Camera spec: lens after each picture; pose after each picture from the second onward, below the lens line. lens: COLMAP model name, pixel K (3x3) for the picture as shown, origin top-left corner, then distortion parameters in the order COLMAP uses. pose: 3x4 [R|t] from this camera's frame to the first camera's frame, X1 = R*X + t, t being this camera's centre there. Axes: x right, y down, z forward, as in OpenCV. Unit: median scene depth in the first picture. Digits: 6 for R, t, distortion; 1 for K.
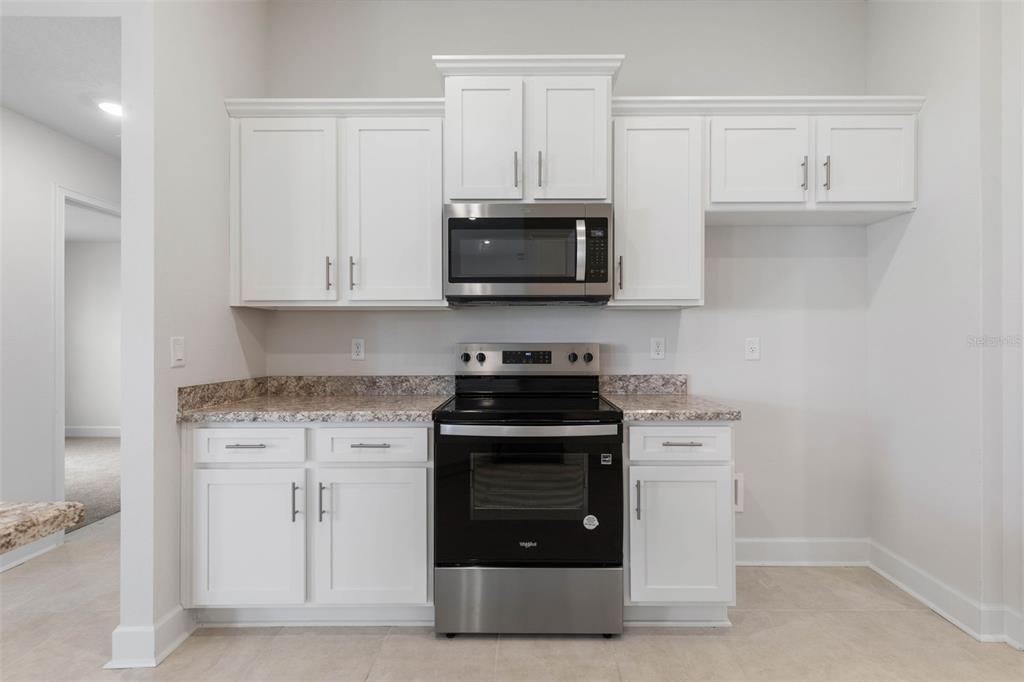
lens RADIAL K [[462.3, 0, 521.4], [0, 462.3, 338.3], [0, 0, 1]] dist [0.008978, -0.002250]
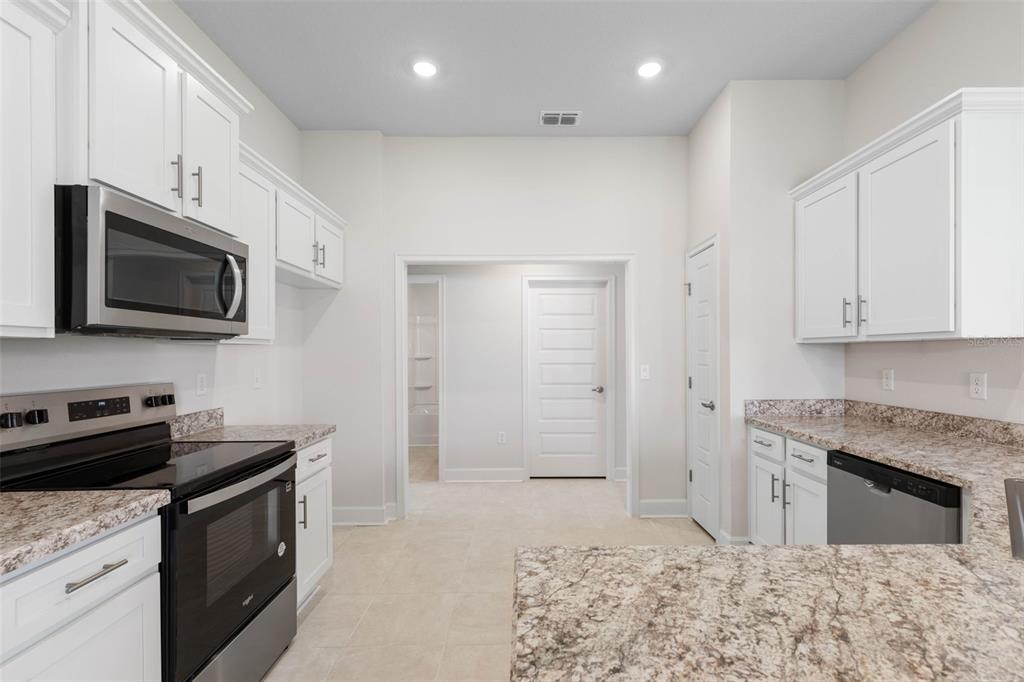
lens RADIAL K [[462.3, 0, 521.2], [0, 462.3, 357.0], [0, 0, 1]] dist [0.008978, -0.002250]
pose [[-0.000167, -0.006219, 0.999981, -0.800156], [-0.000961, 0.999980, 0.006219, -0.049439], [-1.000000, -0.000960, -0.000173, 0.380983]]
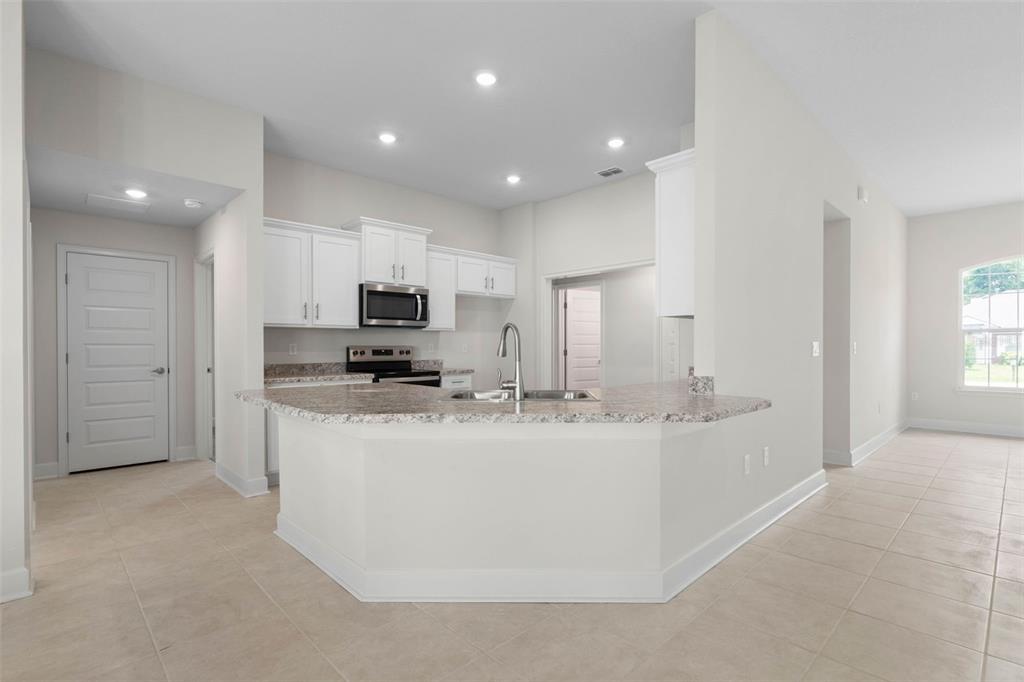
lens RADIAL K [[473.9, 0, 516.6], [0, 473.9, 345.9], [0, 0, 1]] dist [0.000864, -0.000566]
pose [[0.719016, -0.000406, 0.694993, -1.180515], [-0.003674, 0.999984, 0.004386, -0.001427], [-0.694984, -0.005707, 0.719003, -1.106882]]
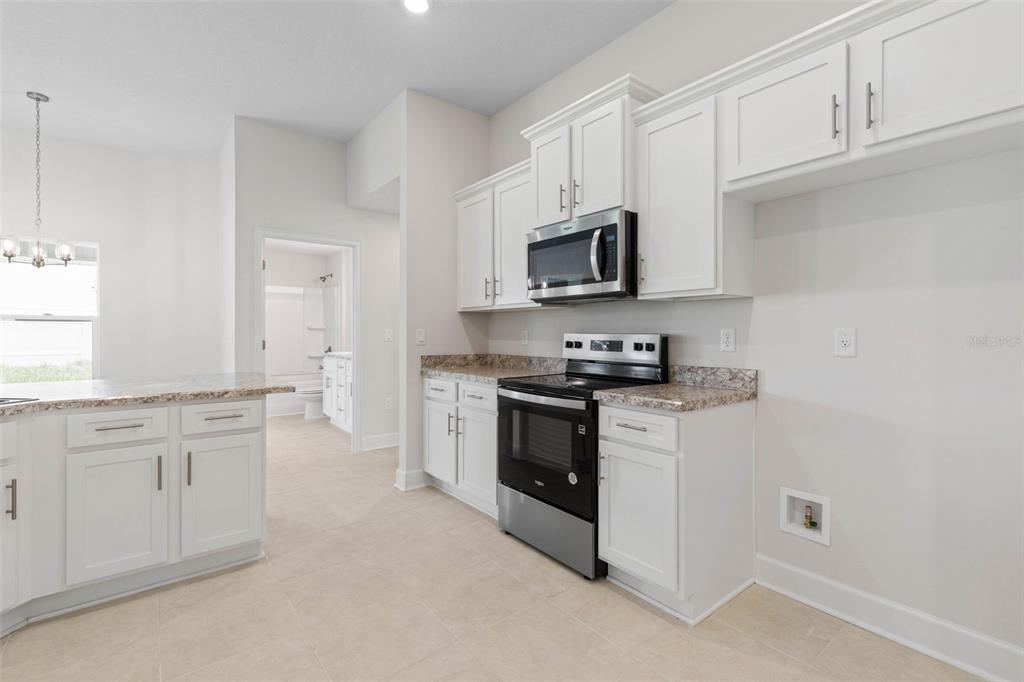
lens RADIAL K [[462.3, 0, 530.4], [0, 462.3, 330.7], [0, 0, 1]] dist [0.008978, -0.002250]
pose [[0.637968, -0.000787, -0.770062, 0.891320], [0.001482, 0.999999, 0.000206, 0.002180], [0.770061, -0.001273, 0.637969, 0.108786]]
